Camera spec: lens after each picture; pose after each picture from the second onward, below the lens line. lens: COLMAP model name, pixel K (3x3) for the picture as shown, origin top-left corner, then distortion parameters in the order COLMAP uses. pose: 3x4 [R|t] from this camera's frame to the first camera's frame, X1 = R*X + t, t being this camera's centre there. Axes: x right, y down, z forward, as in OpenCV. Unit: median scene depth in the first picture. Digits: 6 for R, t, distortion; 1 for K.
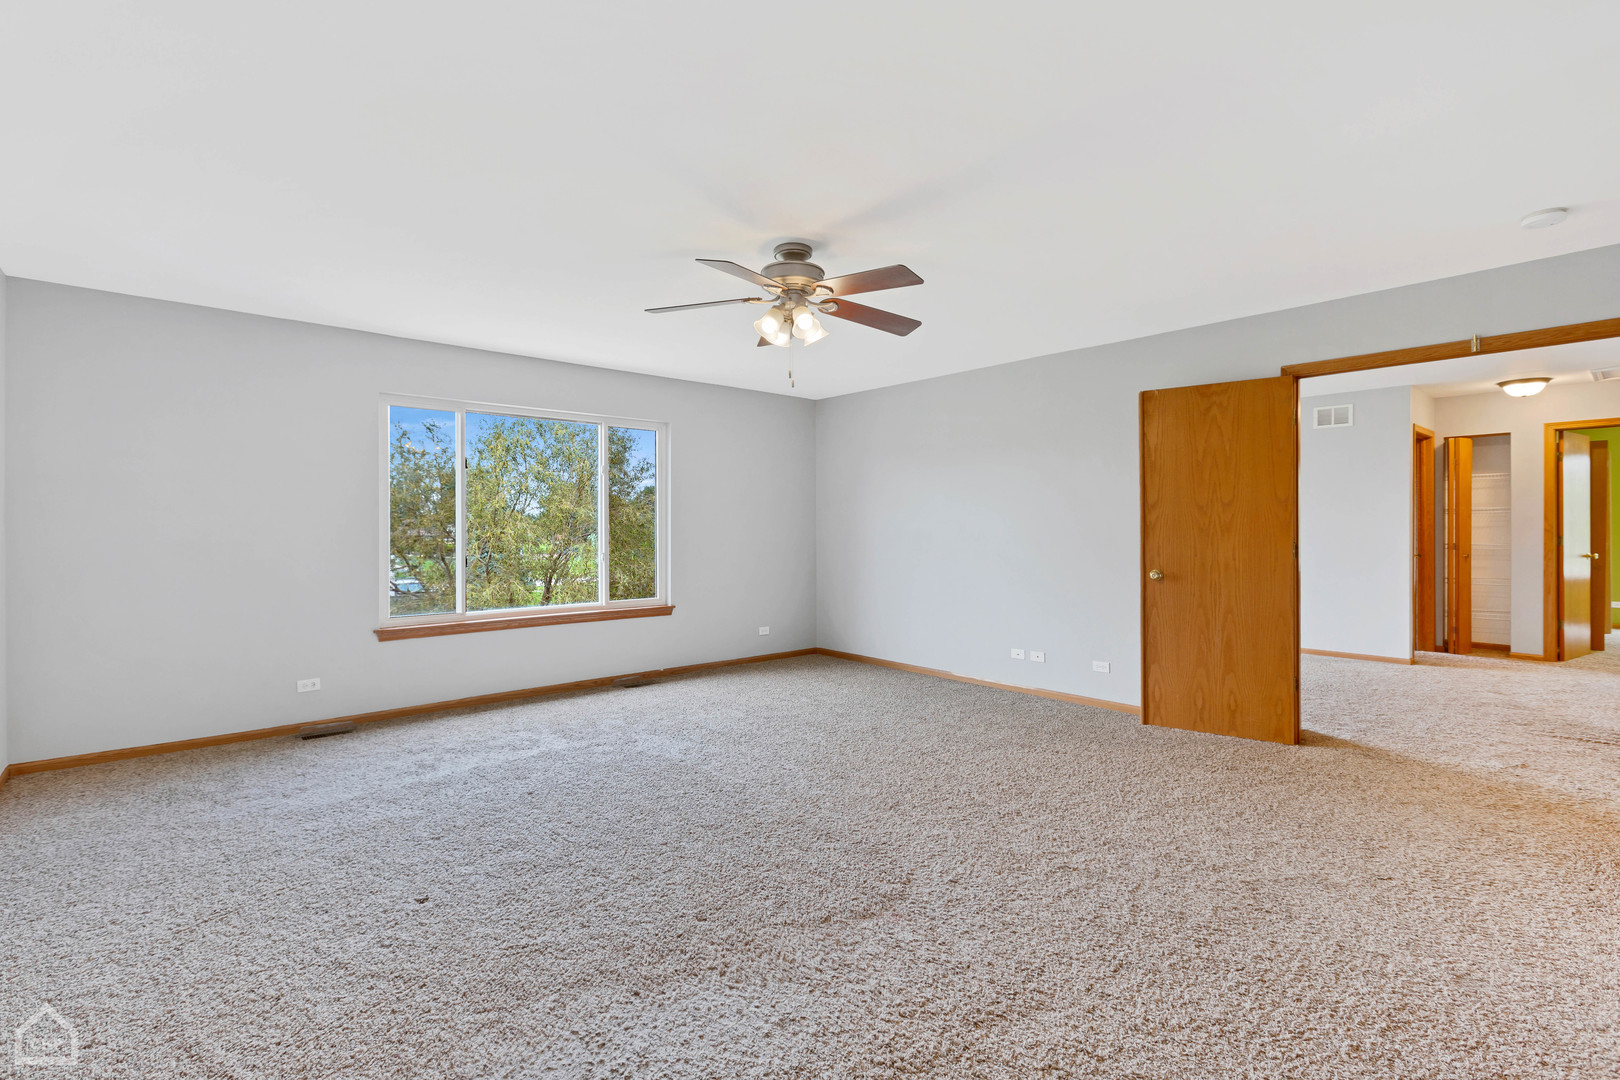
lens RADIAL K [[724.3, 0, 814.0], [0, 724.3, 538.6], [0, 0, 1]] dist [-0.003840, -0.000006]
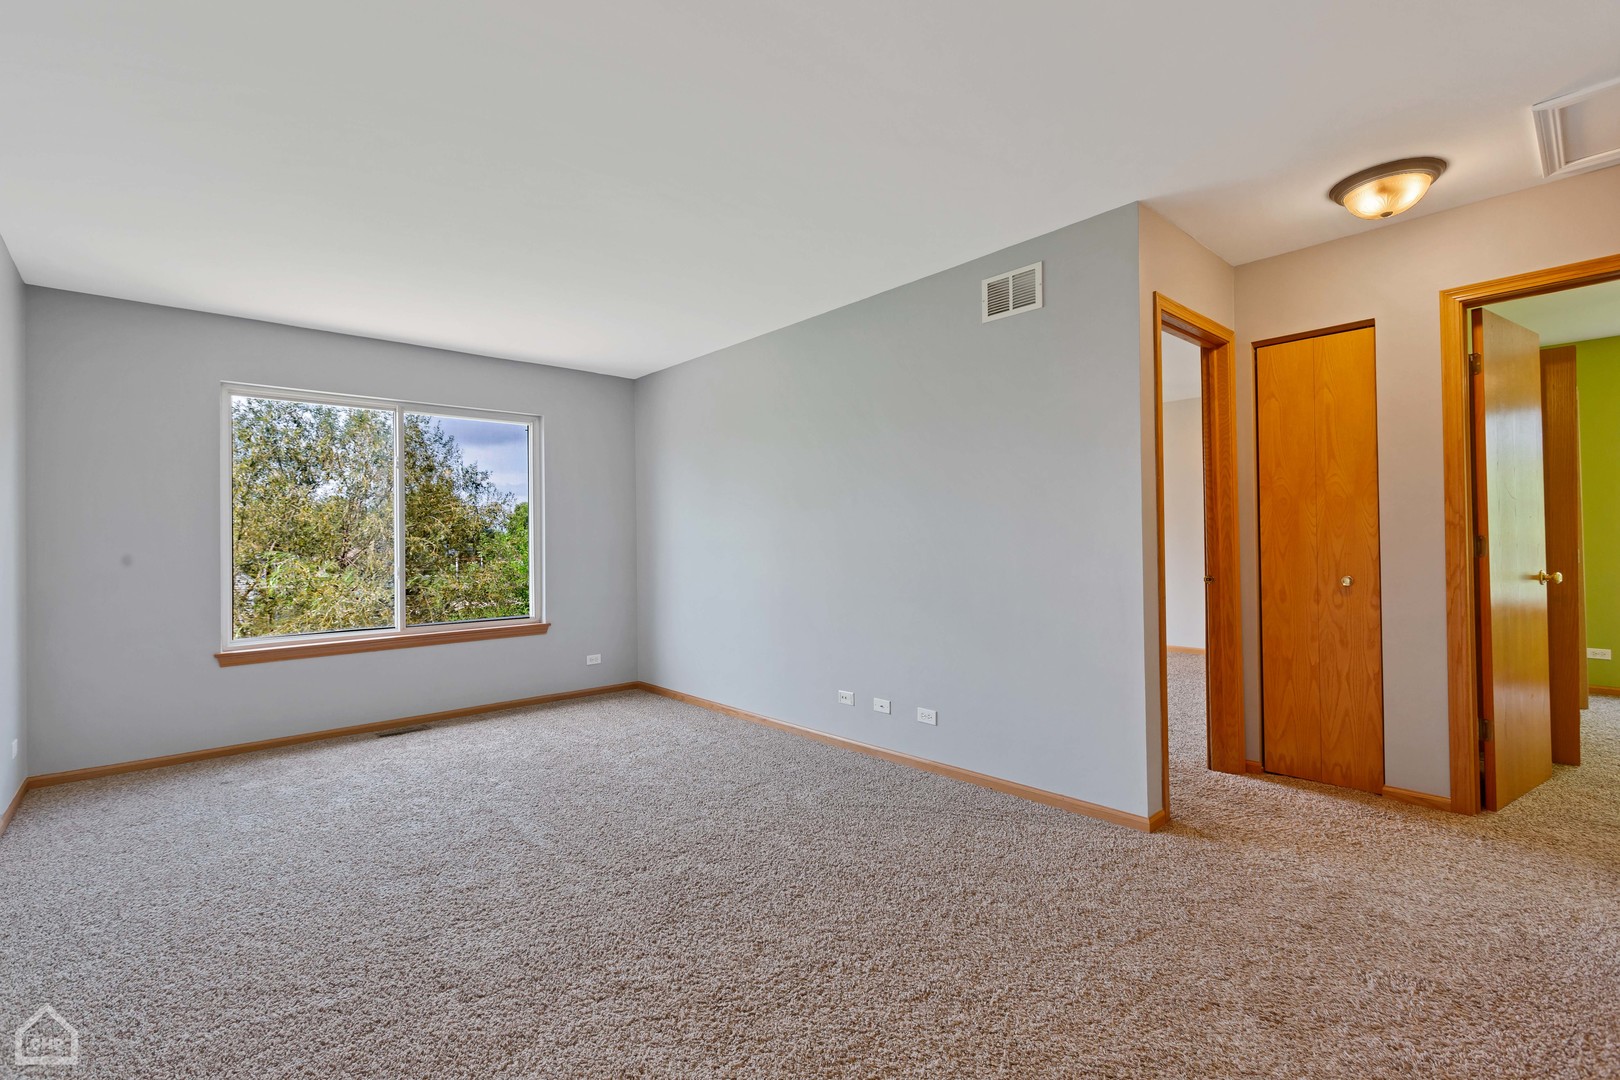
lens RADIAL K [[724.3, 0, 803.0], [0, 724.3, 535.8], [0, 0, 1]] dist [-0.003840, -0.000006]
pose [[0.999793, -0.010295, 0.017543, 0.558717], [0.010537, 0.999850, -0.013776, -0.002538], [-0.017398, 0.013958, 0.999751, 0.514407]]
